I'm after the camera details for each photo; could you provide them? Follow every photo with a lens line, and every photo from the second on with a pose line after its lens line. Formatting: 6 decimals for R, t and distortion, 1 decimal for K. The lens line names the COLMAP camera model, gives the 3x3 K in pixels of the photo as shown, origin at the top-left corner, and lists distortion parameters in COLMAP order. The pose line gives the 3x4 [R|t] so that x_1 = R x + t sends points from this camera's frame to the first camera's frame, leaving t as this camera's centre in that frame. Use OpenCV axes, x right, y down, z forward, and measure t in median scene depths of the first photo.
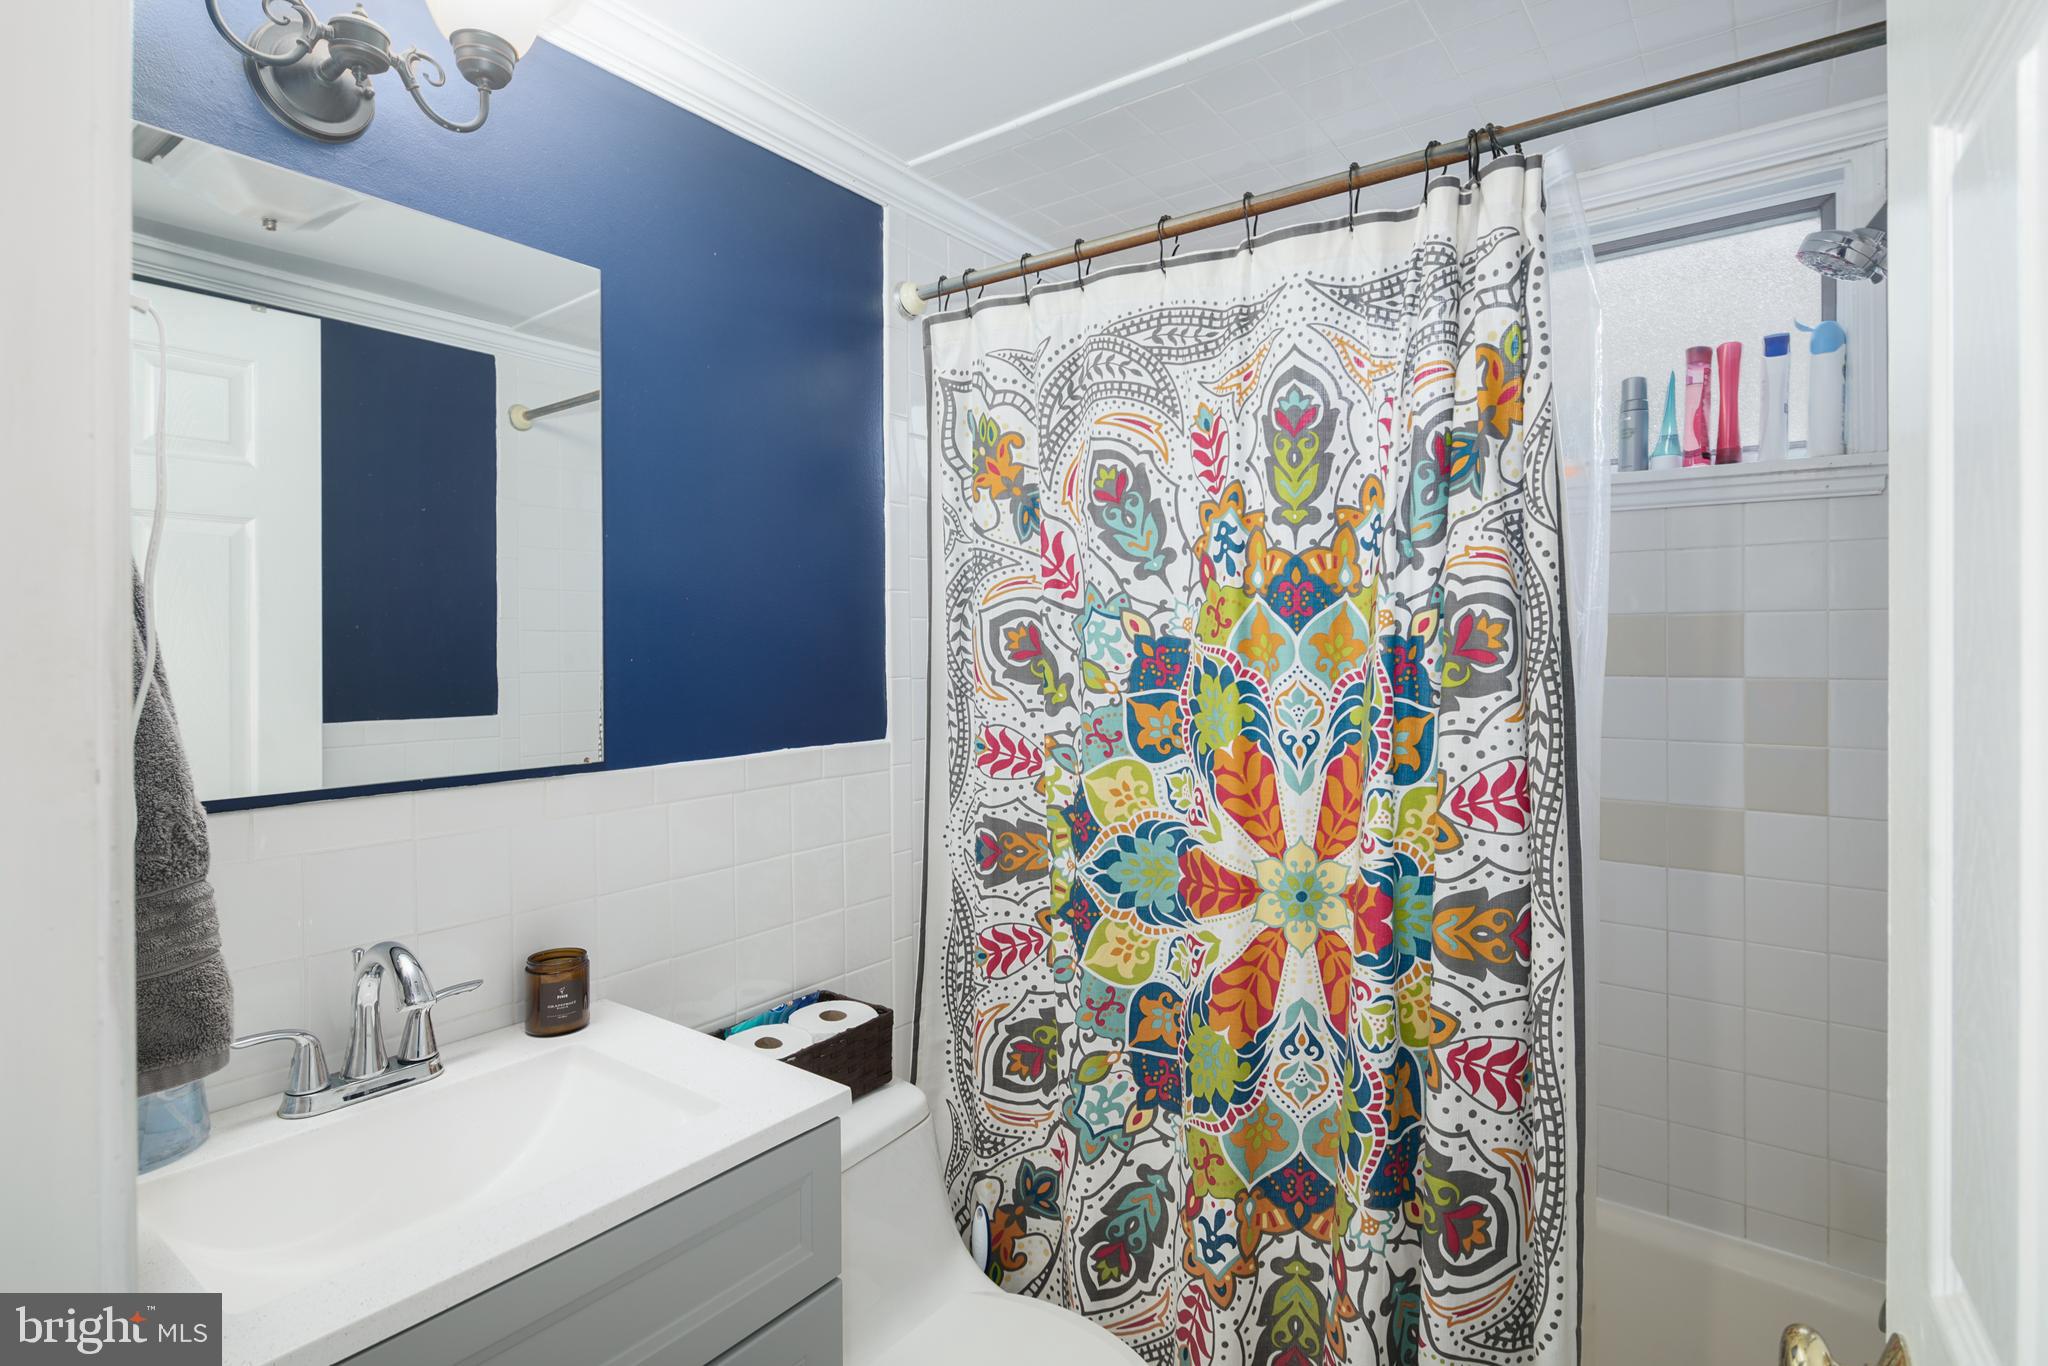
lens RADIAL K [[1014.3, 0, 1027.2], [0, 1014.3, 669.9], [0, 0, 1]] dist [0.007719, -0.004944]
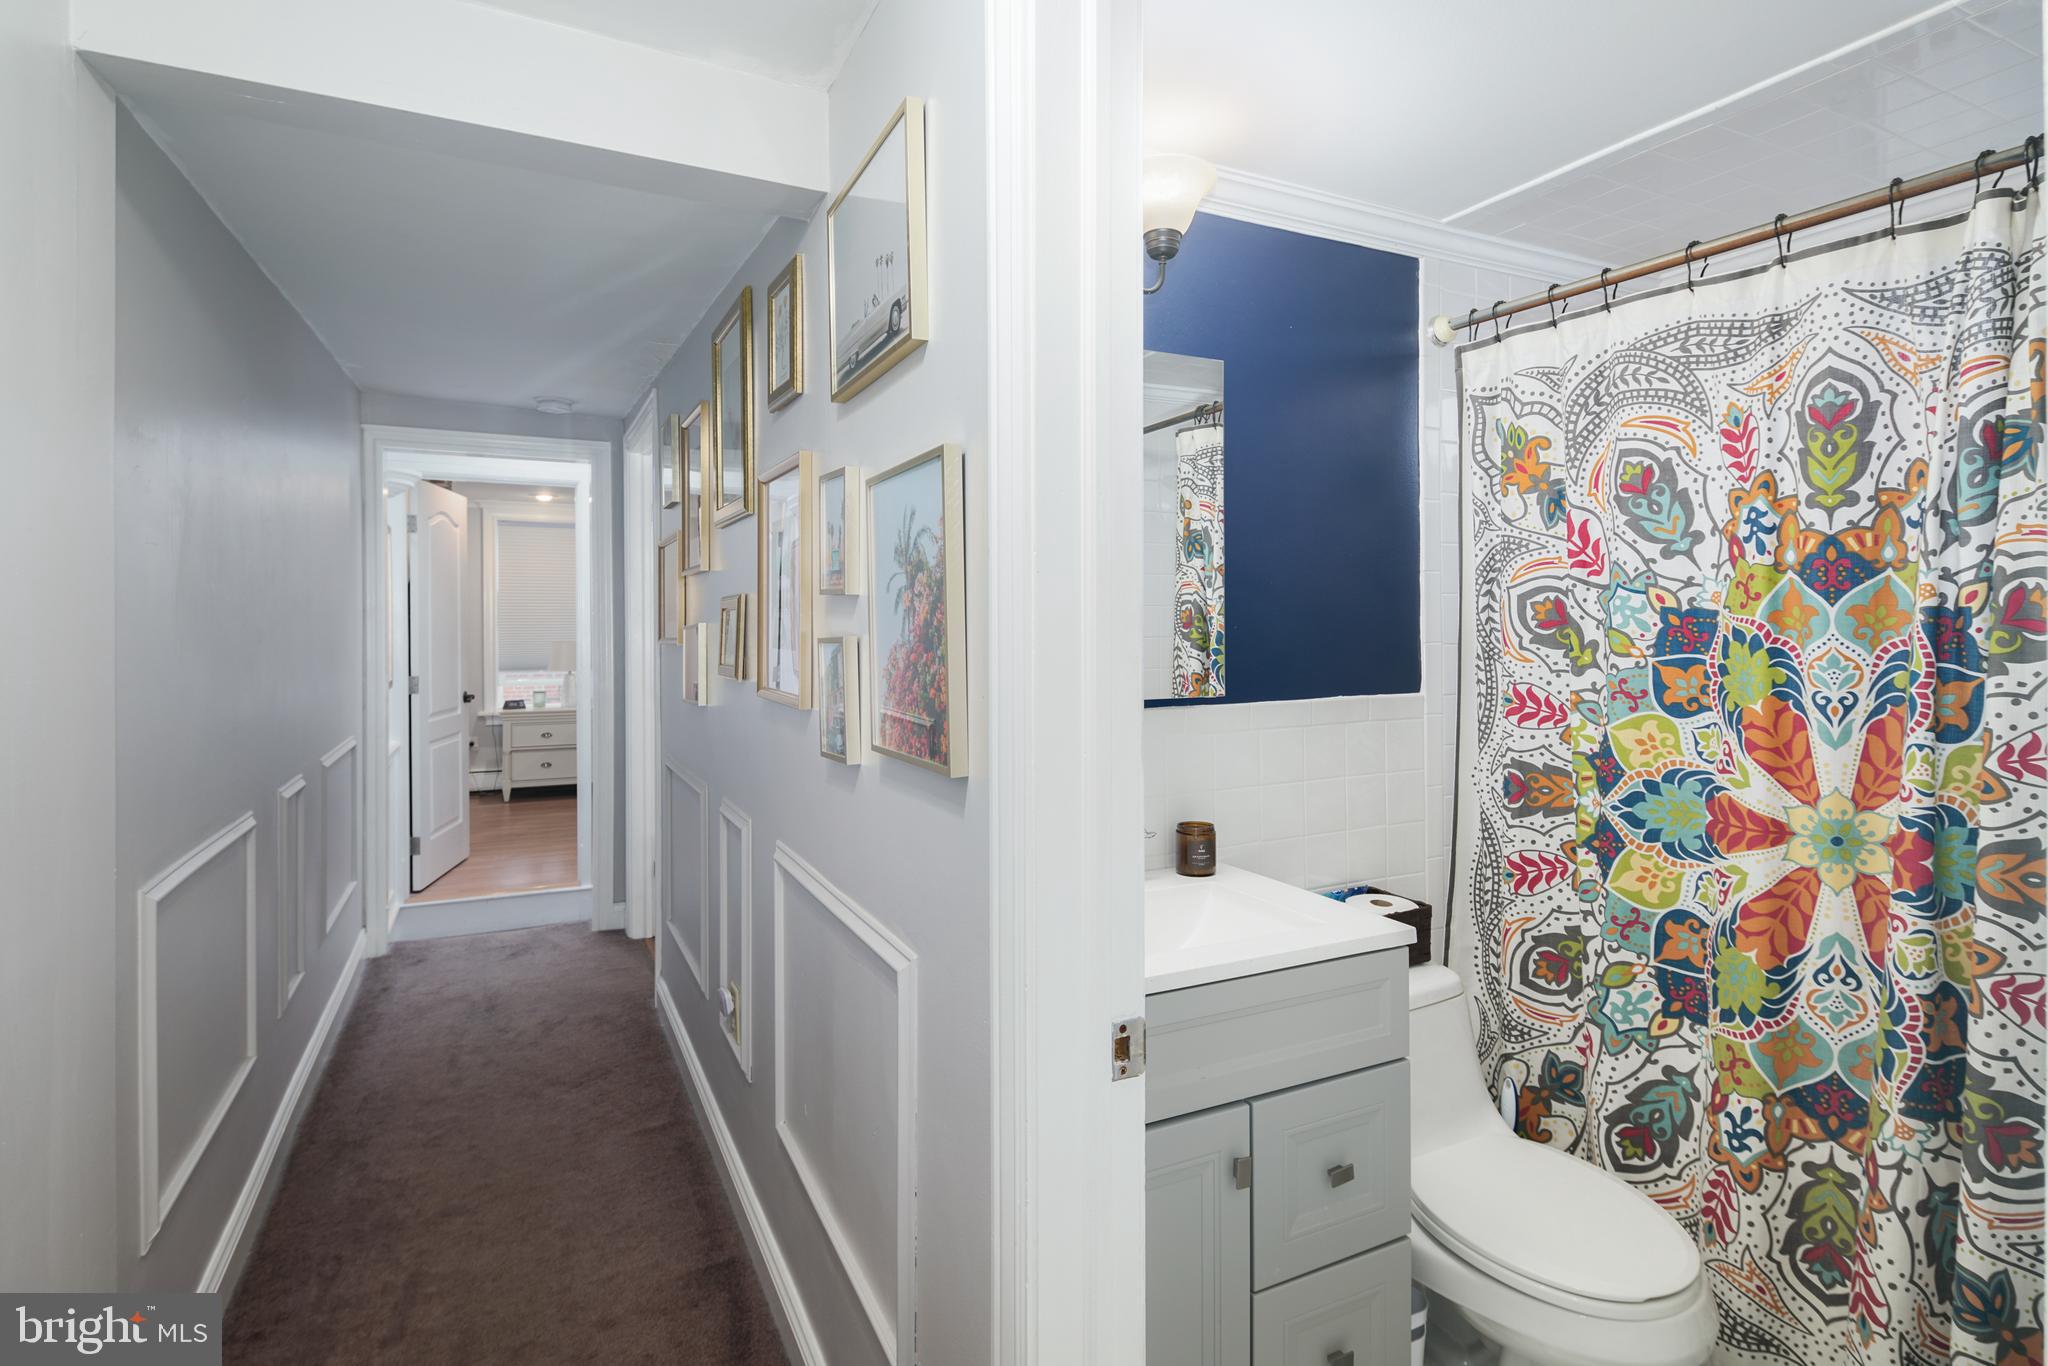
lens RADIAL K [[1014.3, 0, 996.4], [0, 1014.3, 630.4], [0, 0, 1]] dist [0.007719, -0.004944]
pose [[0.883209, 0.002897, -0.468970, -0.020849], [-0.007226, 0.999946, -0.007430, 0.006680], [0.468923, 0.009951, 0.883183, -0.408920]]
